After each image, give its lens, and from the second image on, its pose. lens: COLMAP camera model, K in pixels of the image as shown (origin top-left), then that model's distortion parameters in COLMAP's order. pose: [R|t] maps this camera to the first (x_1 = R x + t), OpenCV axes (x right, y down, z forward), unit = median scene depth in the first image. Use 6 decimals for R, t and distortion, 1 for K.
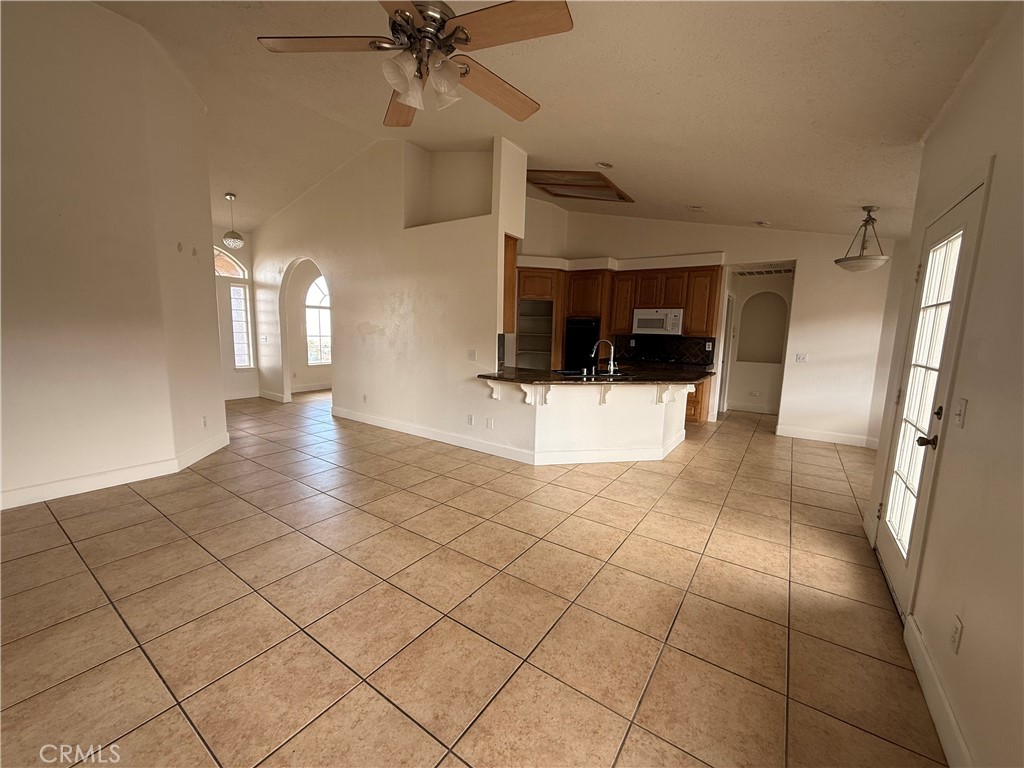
lens RADIAL K [[405.0, 0, 509.6], [0, 405.0, 386.4], [0, 0, 1]] dist [0.000841, 0.000228]
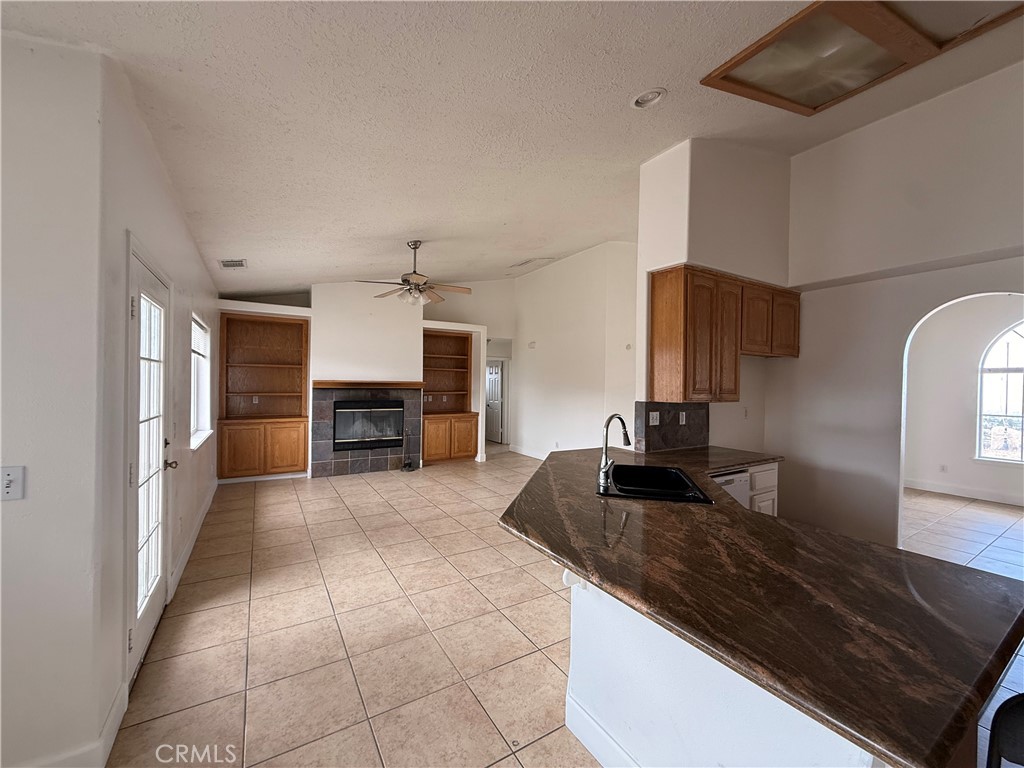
lens RADIAL K [[405.0, 0, 509.6], [0, 405.0, 386.4], [0, 0, 1]] dist [0.000841, 0.000228]
pose [[-0.399272, -0.024038, -0.916517, 1.034261], [-0.152911, 0.987401, 0.040718, -0.201028], [0.903991, 0.156403, -0.397917, 1.431056]]
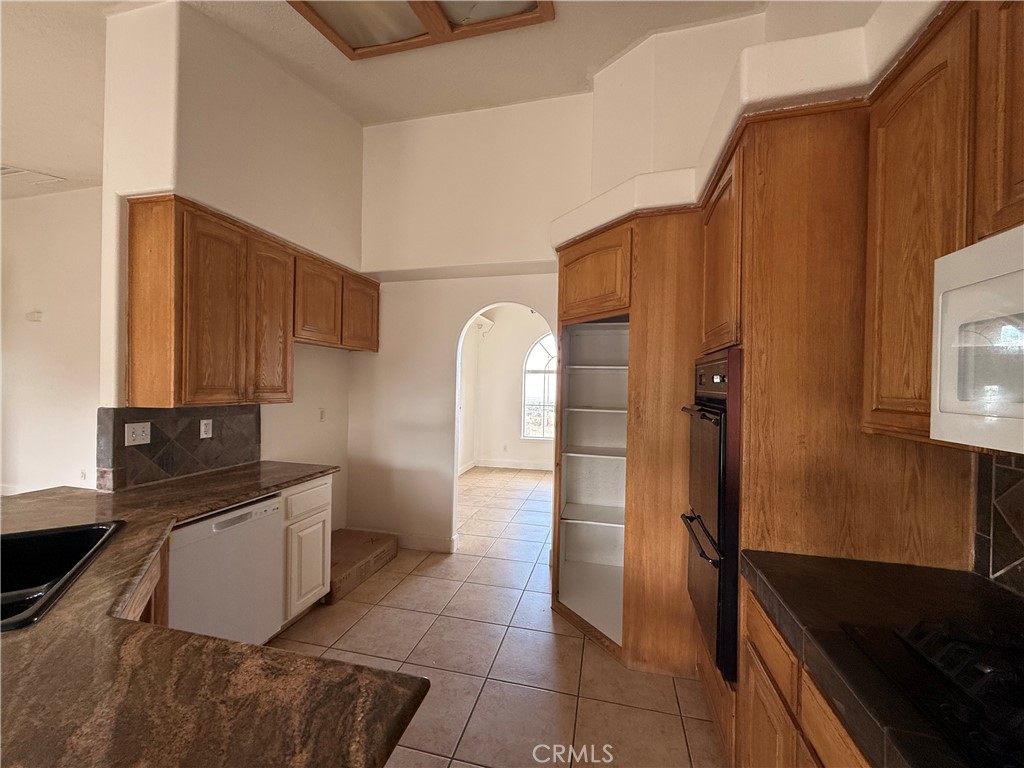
lens RADIAL K [[405.0, 0, 509.6], [0, 405.0, 386.4], [0, 0, 1]] dist [0.000841, 0.000228]
pose [[0.358393, -0.019350, -0.933370, 0.772898], [-0.135734, 0.988081, -0.072603, -0.241146], [0.923651, 0.152711, 0.351495, 1.664111]]
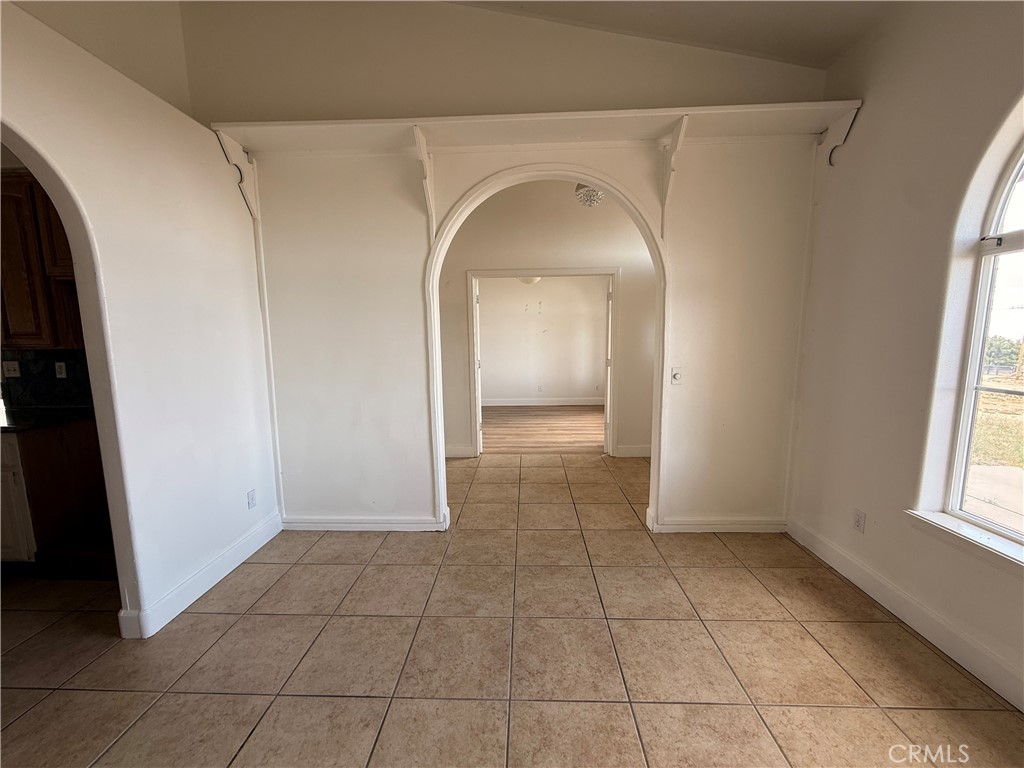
lens RADIAL K [[405.0, 0, 509.6], [0, 405.0, 386.4], [0, 0, 1]] dist [0.000841, 0.000228]
pose [[-0.839960, 0.070287, -0.538078, -0.415660], [-0.082790, 0.963369, 0.255079, -0.402506], [0.536296, 0.258803, -0.803372, 2.604974]]
